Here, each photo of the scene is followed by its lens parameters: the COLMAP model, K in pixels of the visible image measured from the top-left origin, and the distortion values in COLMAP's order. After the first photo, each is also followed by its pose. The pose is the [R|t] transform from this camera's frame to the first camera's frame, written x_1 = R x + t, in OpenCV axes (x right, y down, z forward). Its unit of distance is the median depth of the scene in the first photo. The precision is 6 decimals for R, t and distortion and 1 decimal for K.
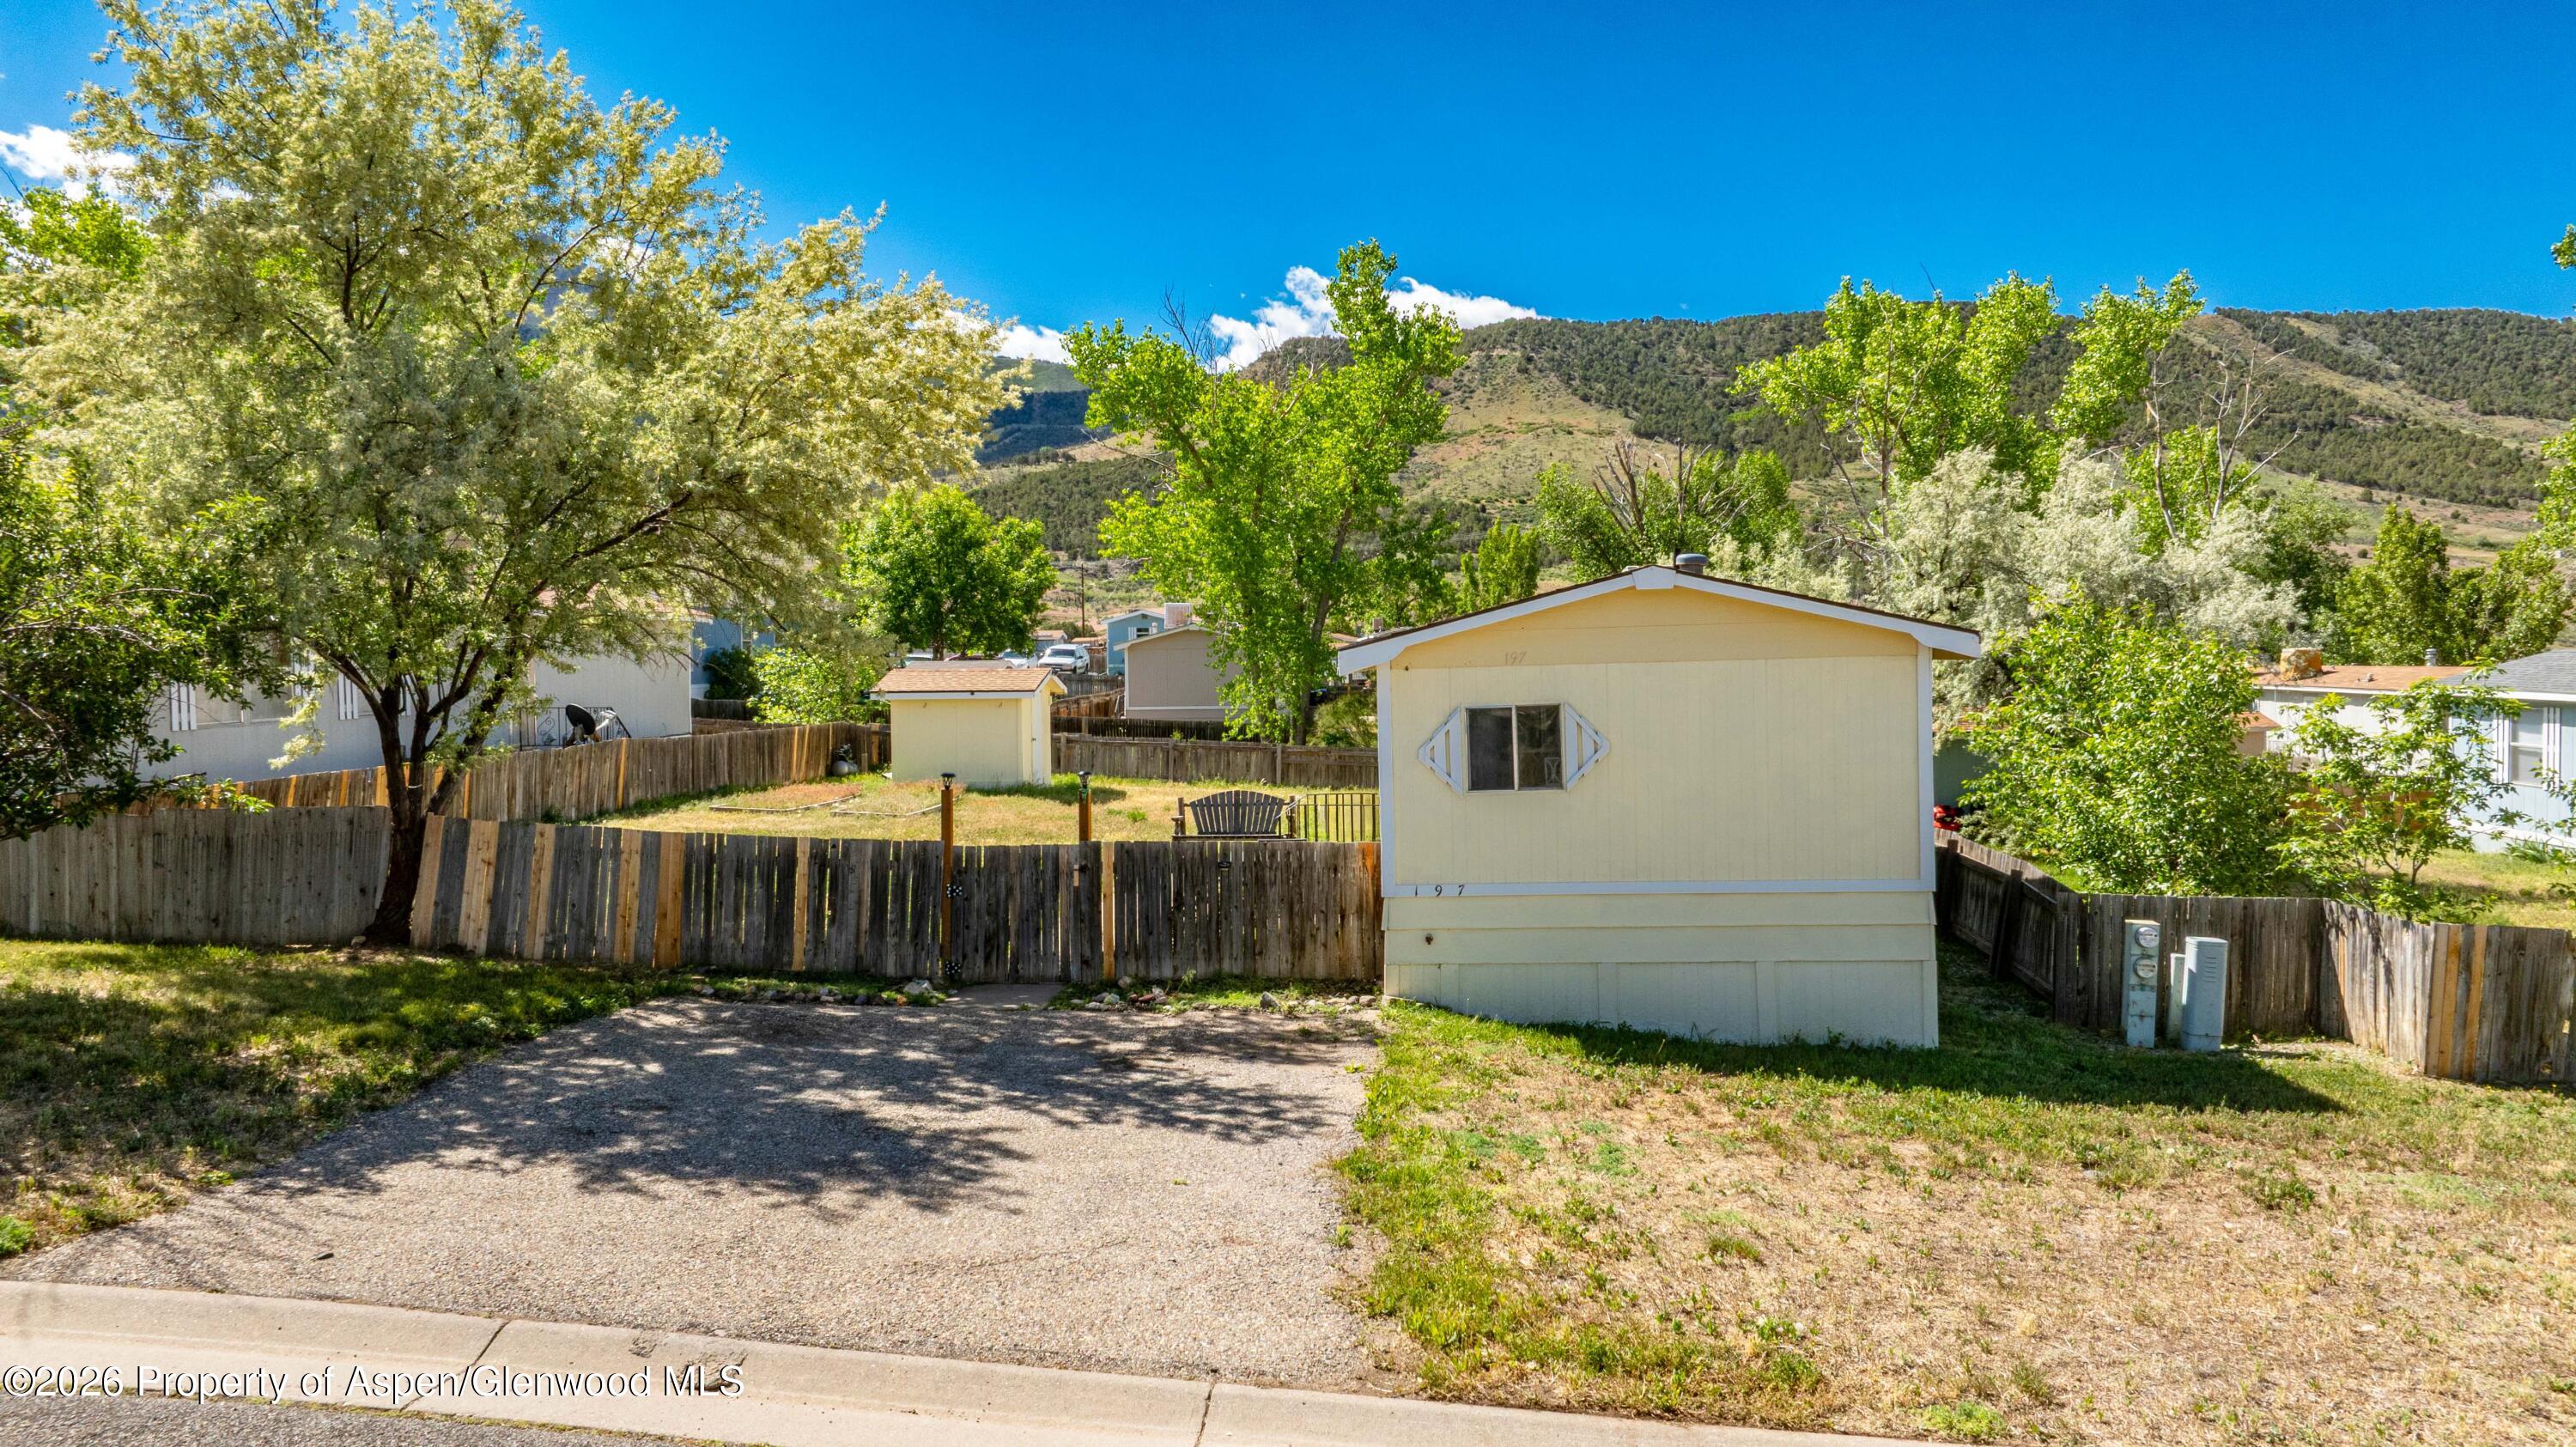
lens RADIAL K [[1820.5, 0, 1297.4], [0, 1820.5, 713.3], [0, 0, 1]] dist [-0.018389, 0.002152]
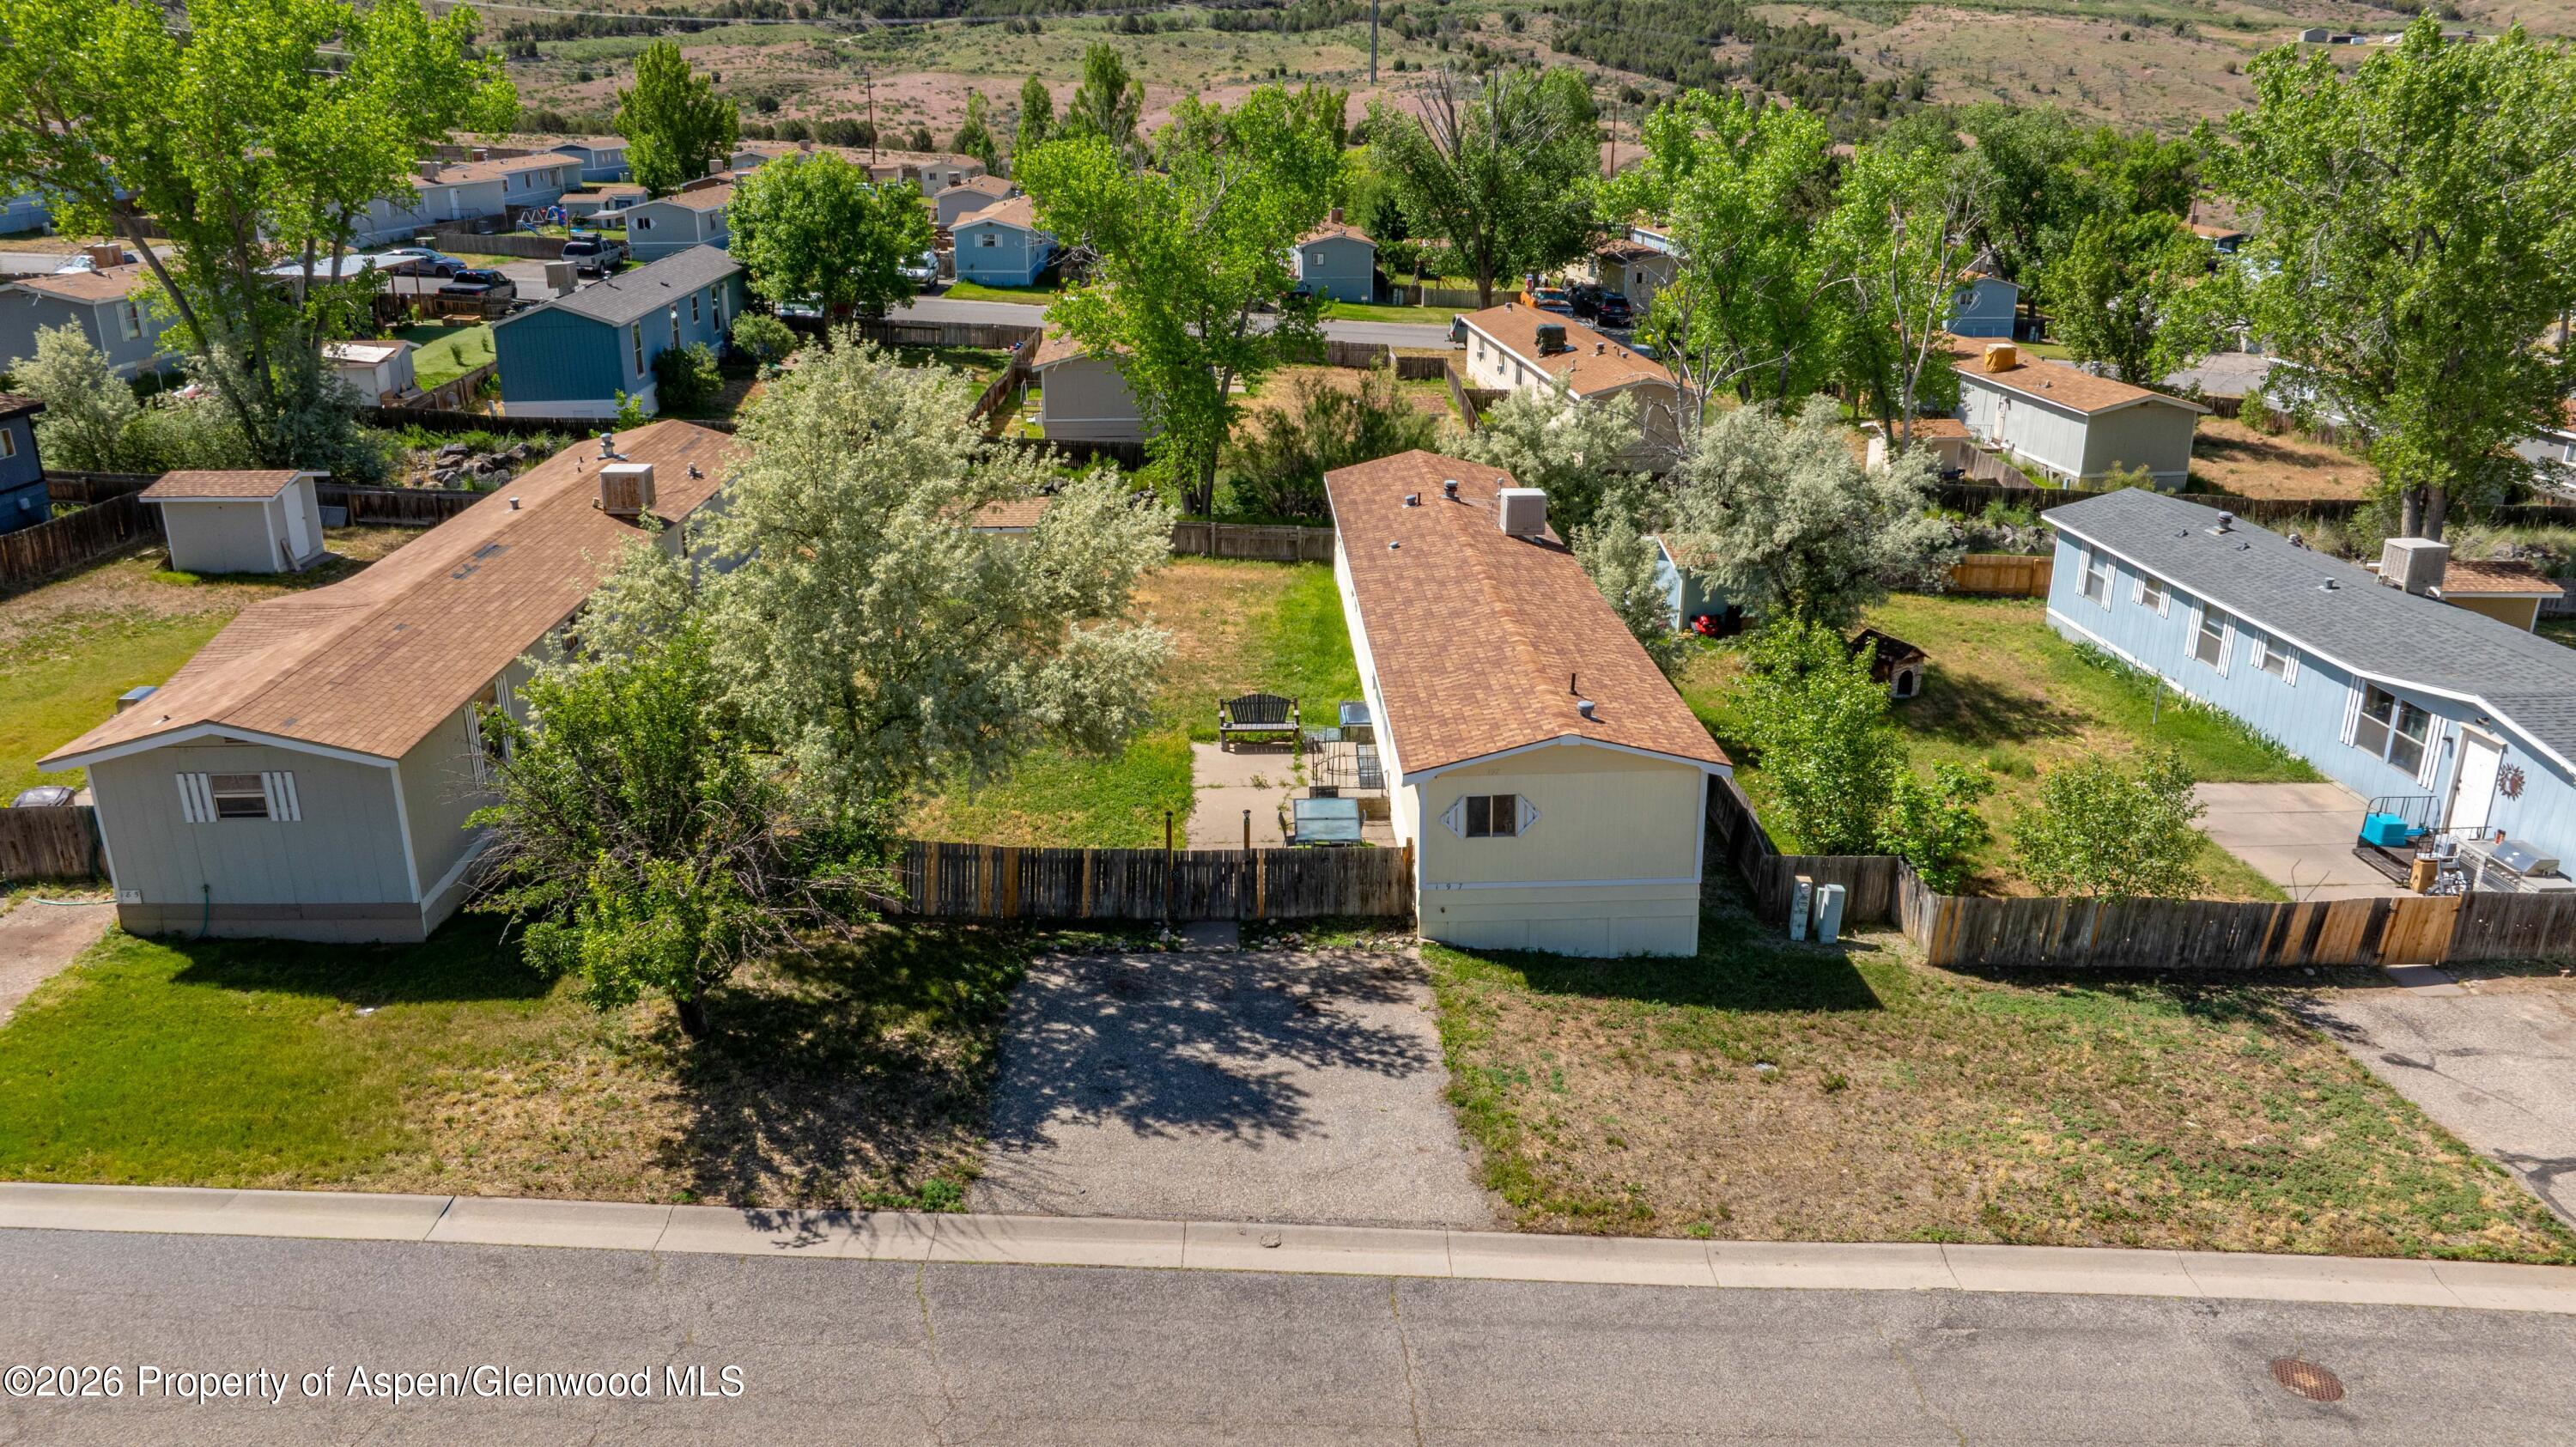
lens RADIAL K [[1820.5, 0, 1300.5], [0, 1820.5, 716.6], [0, 0, 1]] dist [-0.018389, 0.002152]
pose [[0.991928, -0.028111, 0.123650, -0.303744], [-0.009352, 0.956244, 0.292422, -0.621973], [-0.126460, -0.291217, 0.948262, -0.725537]]
